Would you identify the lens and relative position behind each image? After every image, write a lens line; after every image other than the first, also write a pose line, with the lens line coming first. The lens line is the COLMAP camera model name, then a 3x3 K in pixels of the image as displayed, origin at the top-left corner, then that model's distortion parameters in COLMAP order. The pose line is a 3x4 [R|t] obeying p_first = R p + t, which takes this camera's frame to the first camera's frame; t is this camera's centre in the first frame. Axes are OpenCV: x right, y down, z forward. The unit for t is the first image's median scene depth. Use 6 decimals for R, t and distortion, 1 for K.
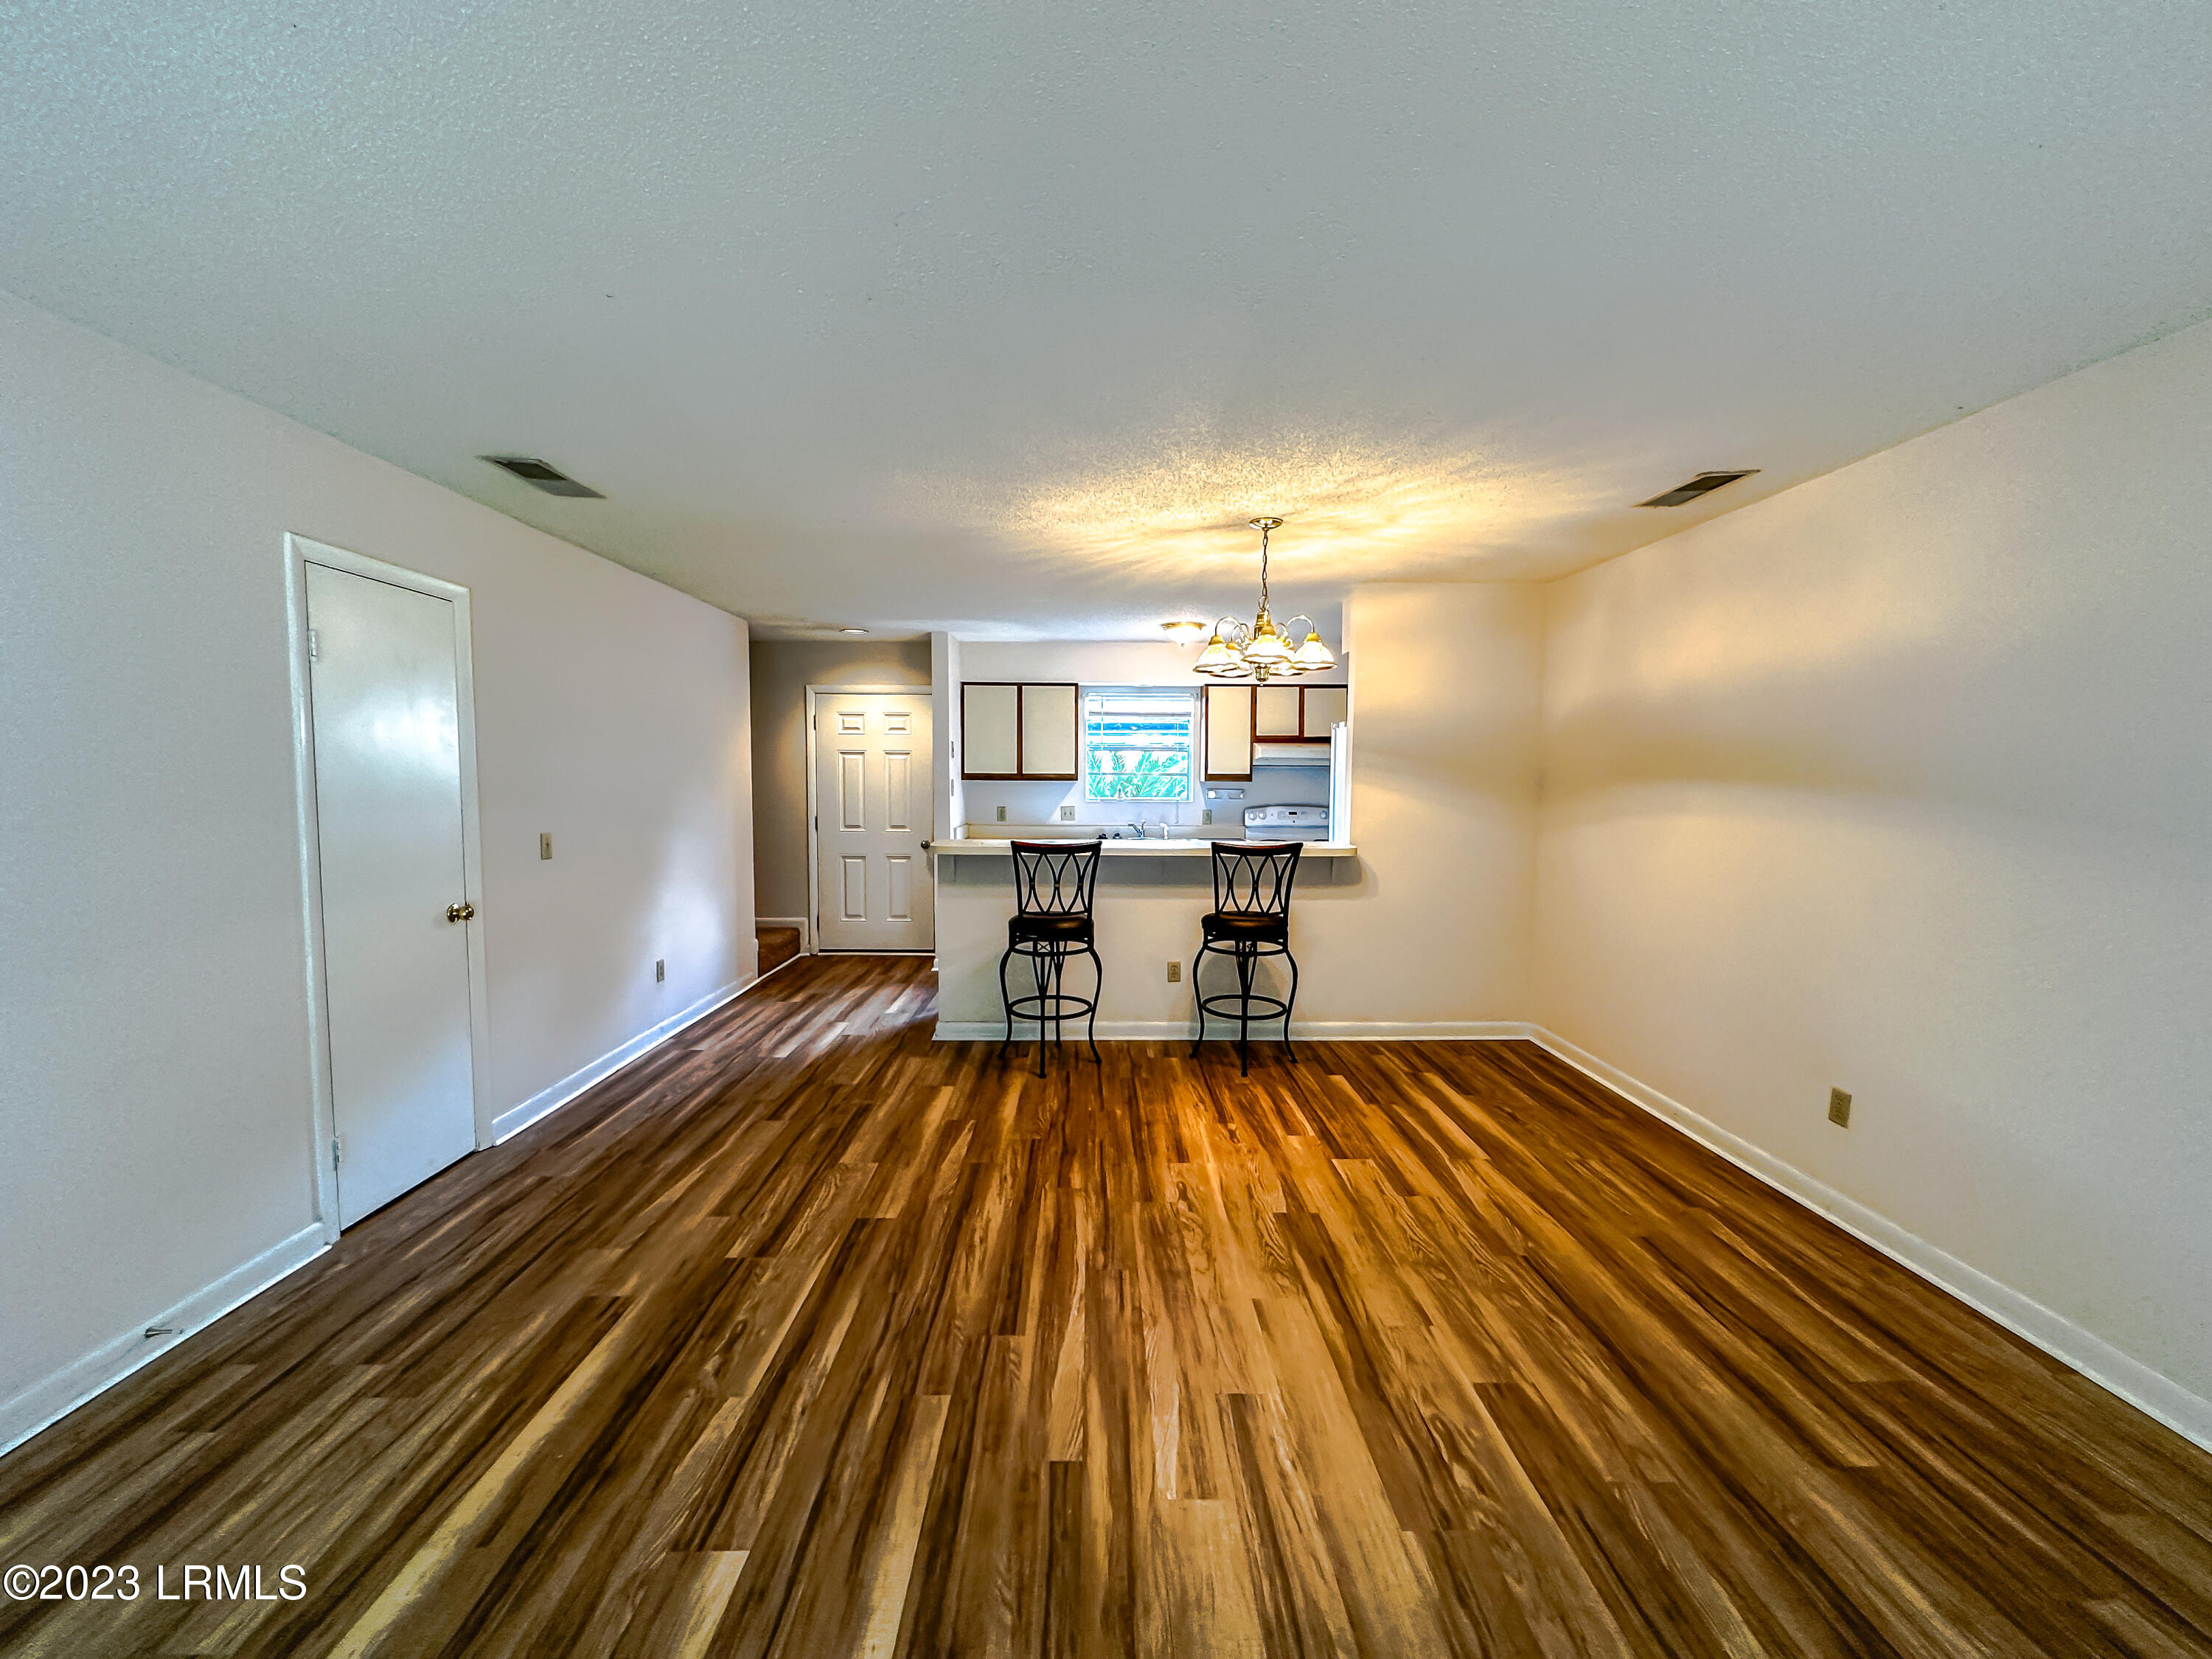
lens RADIAL K [[881.8, 0, 1106.0], [0, 881.8, 829.5], [0, 0, 1]] dist [-0.002128, 0.000601]
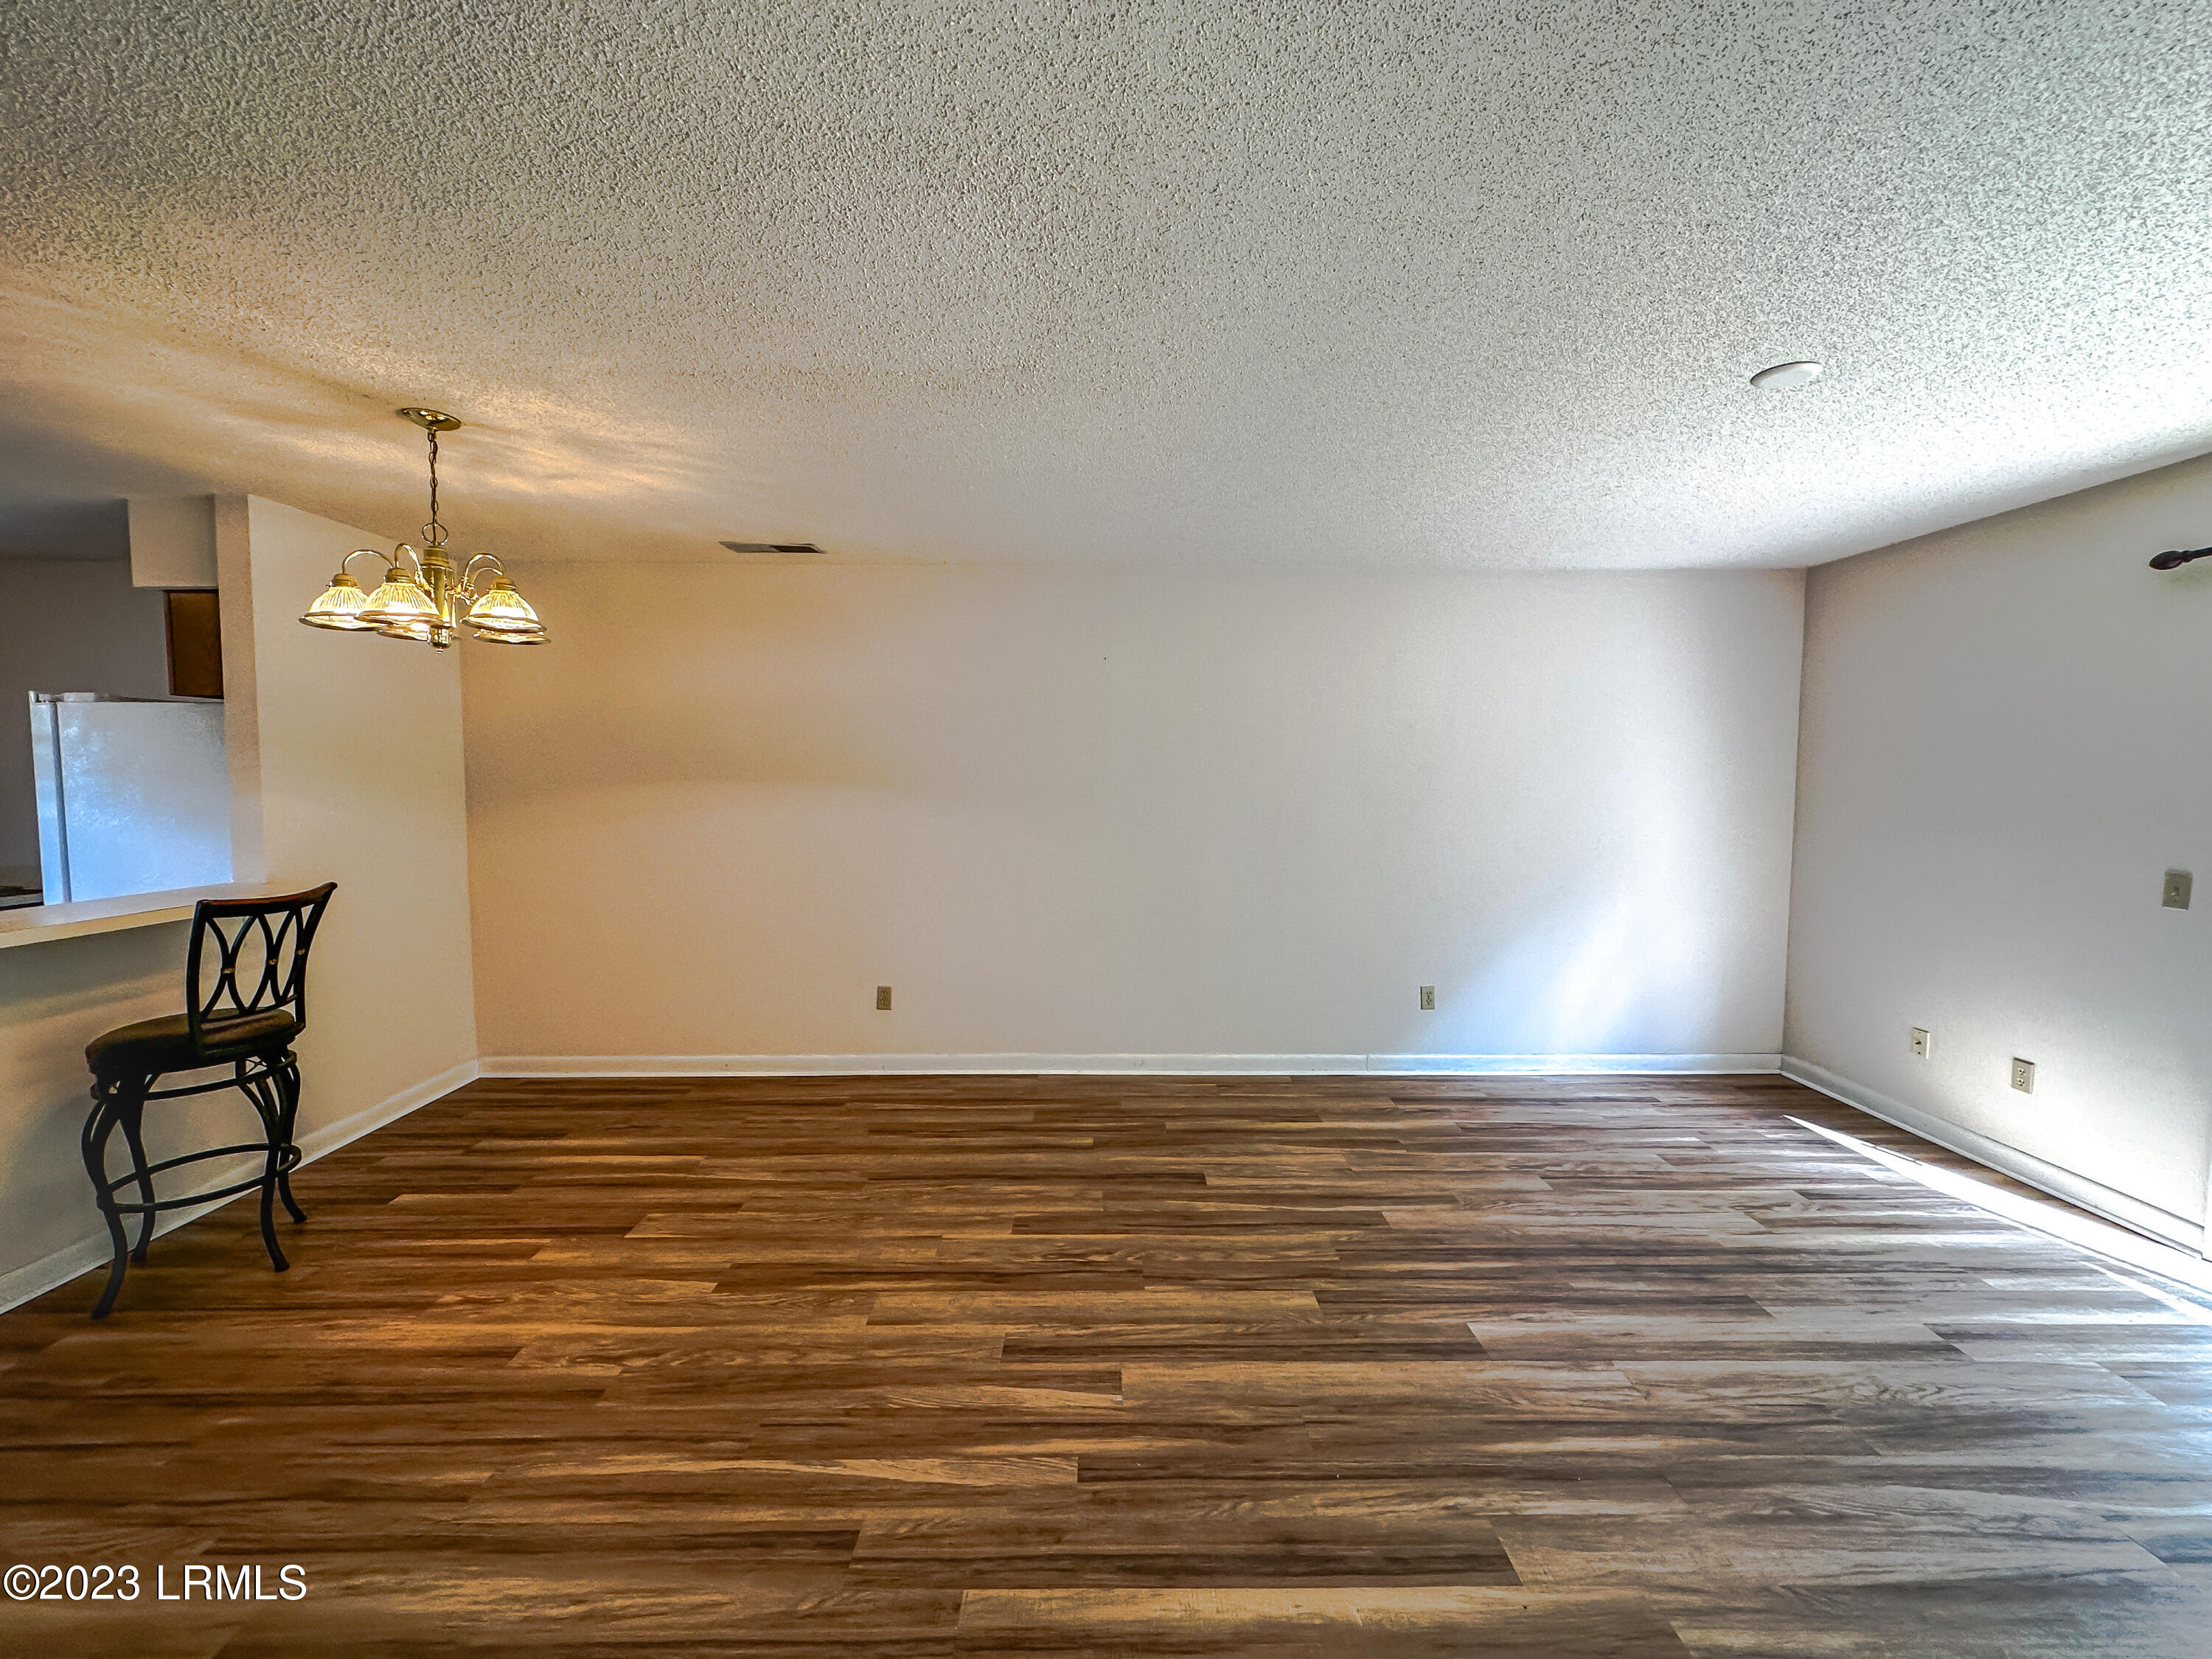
lens RADIAL K [[881.8, 0, 1106.0], [0, 881.8, 829.5], [0, 0, 1]] dist [-0.002128, 0.000601]
pose [[0.005961, -0.067917, 0.997673, -0.706663], [0.064907, 0.995613, 0.067389, -0.051458], [-0.997874, 0.064354, 0.010343, 0.647595]]
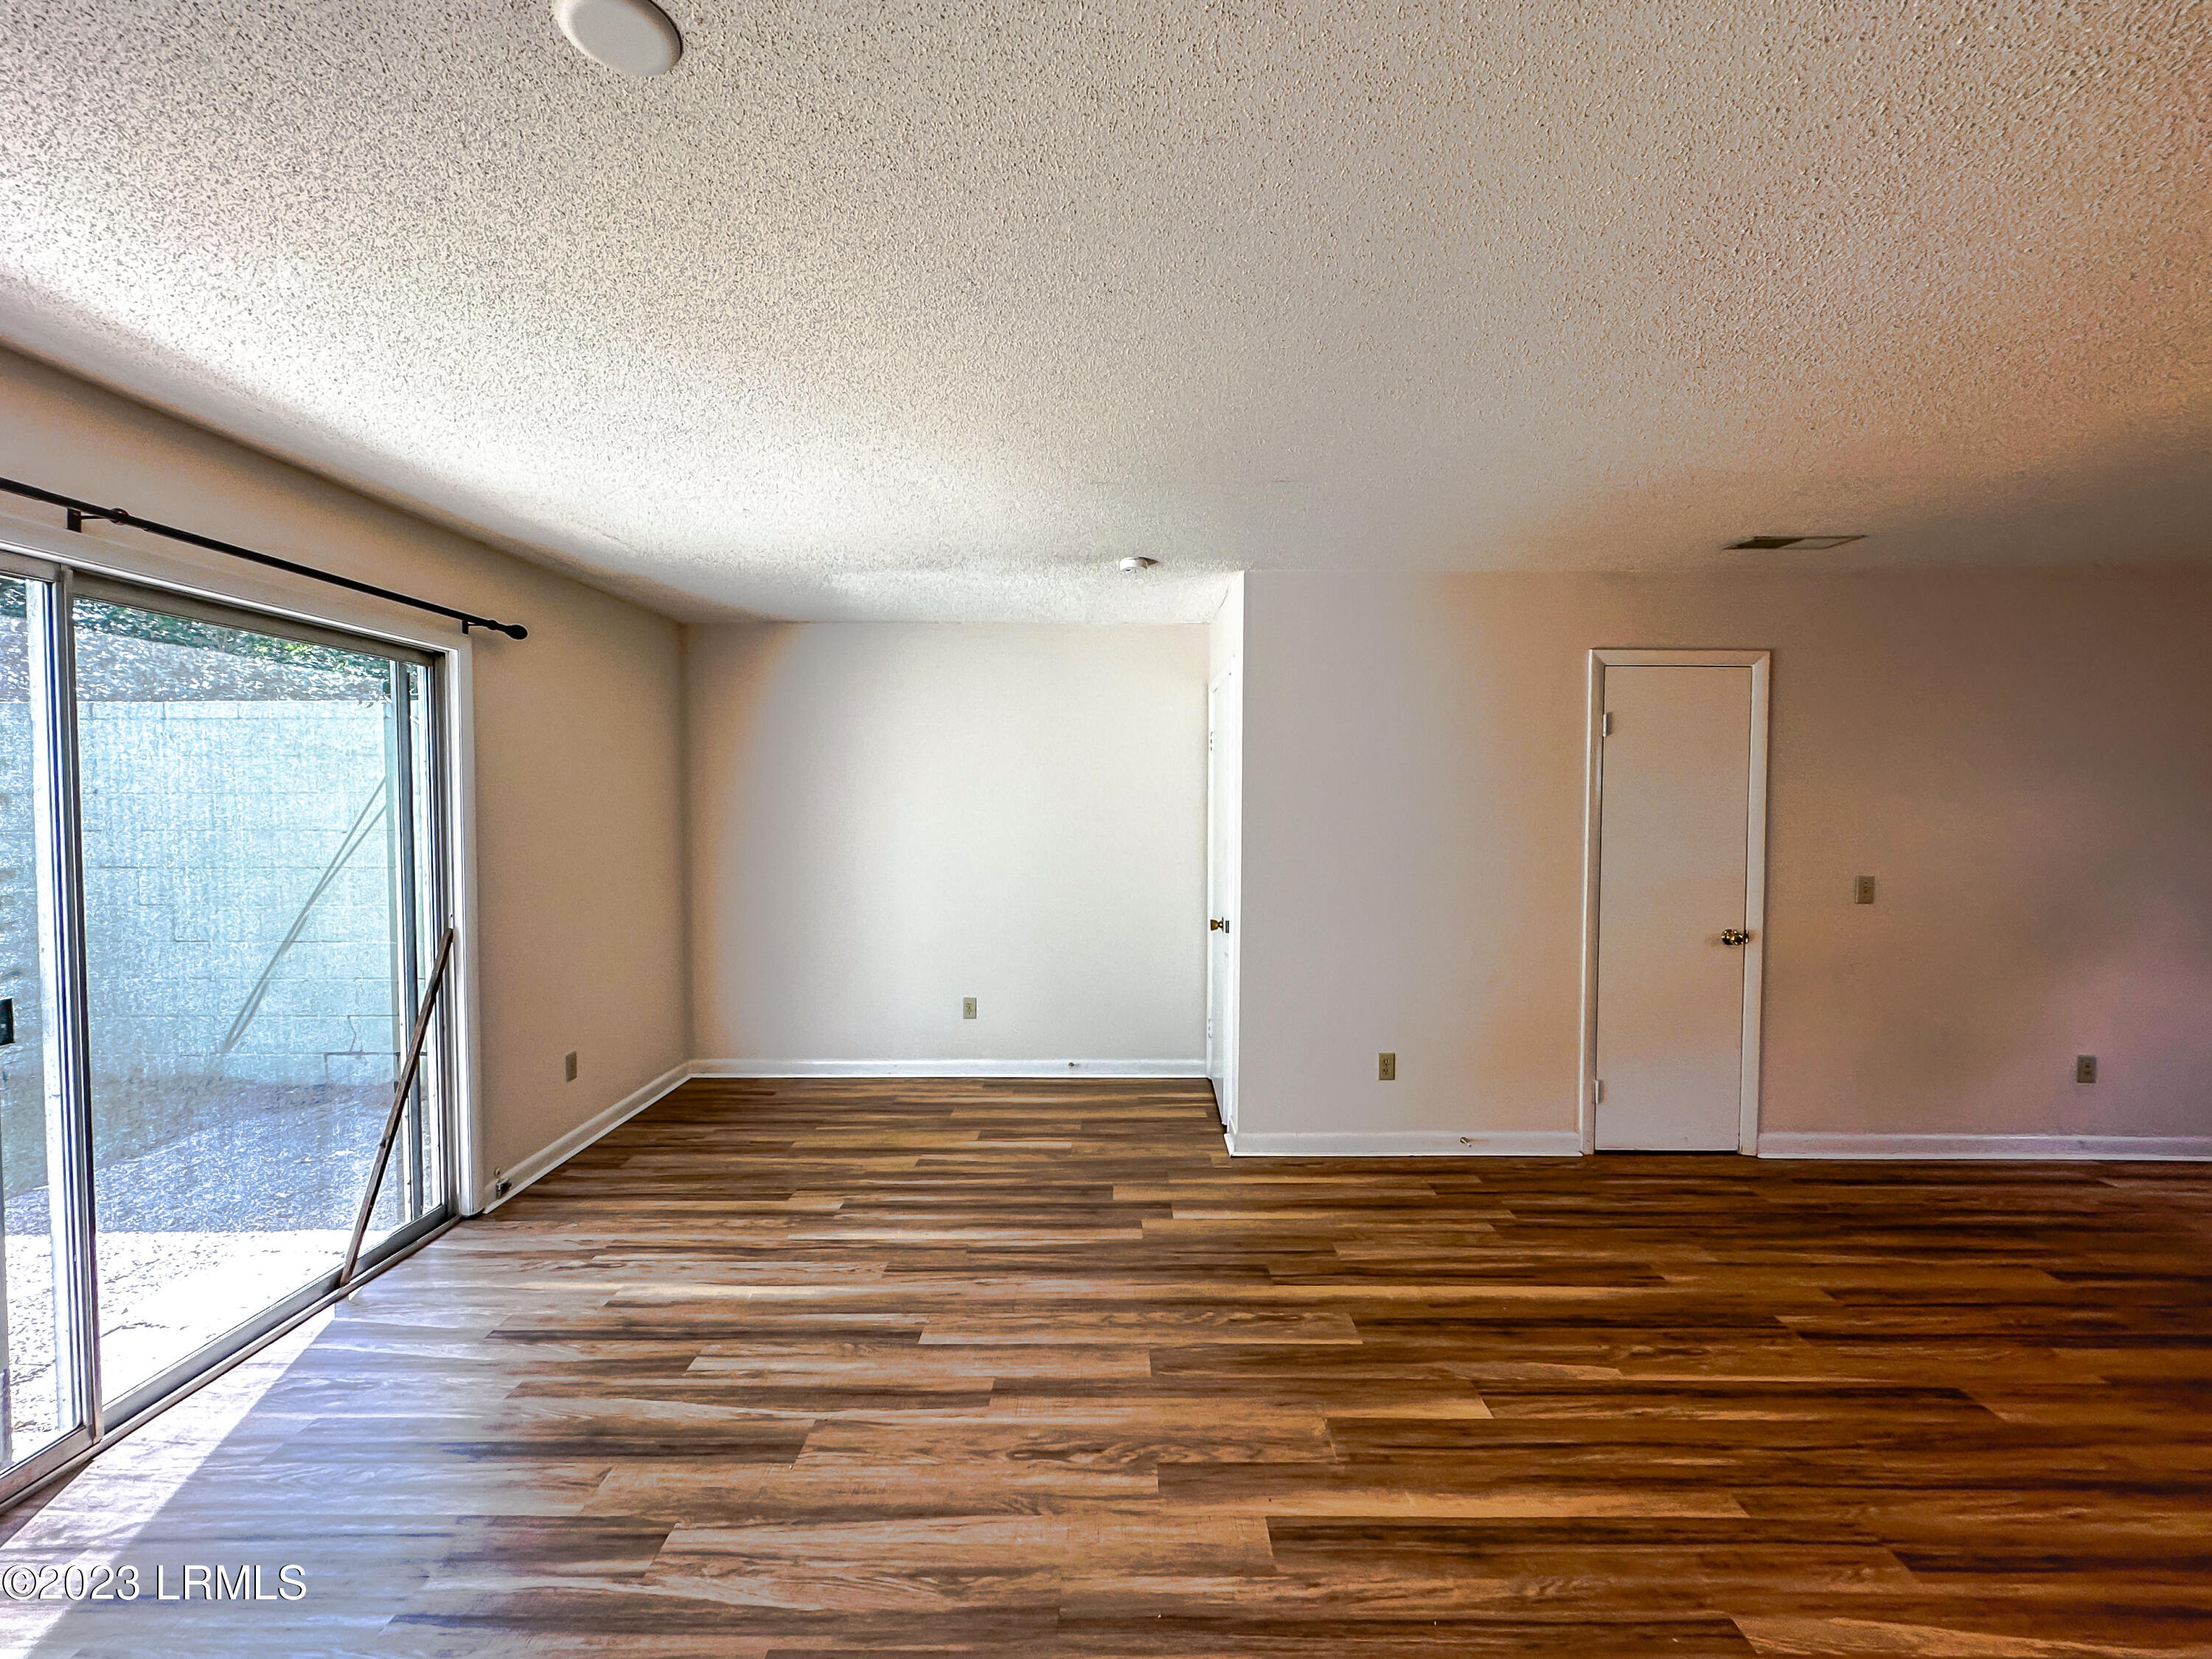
lens RADIAL K [[922.6, 0, 1106.0], [0, 922.6, 829.5], [0, 0, 1]] dist [-0.003289, 0.000329]
pose [[-0.028079, 0.023544, -0.999328, 0.597115], [-0.064850, 0.997574, 0.025325, -0.029493], [0.997500, 0.065518, -0.026484, 0.254922]]
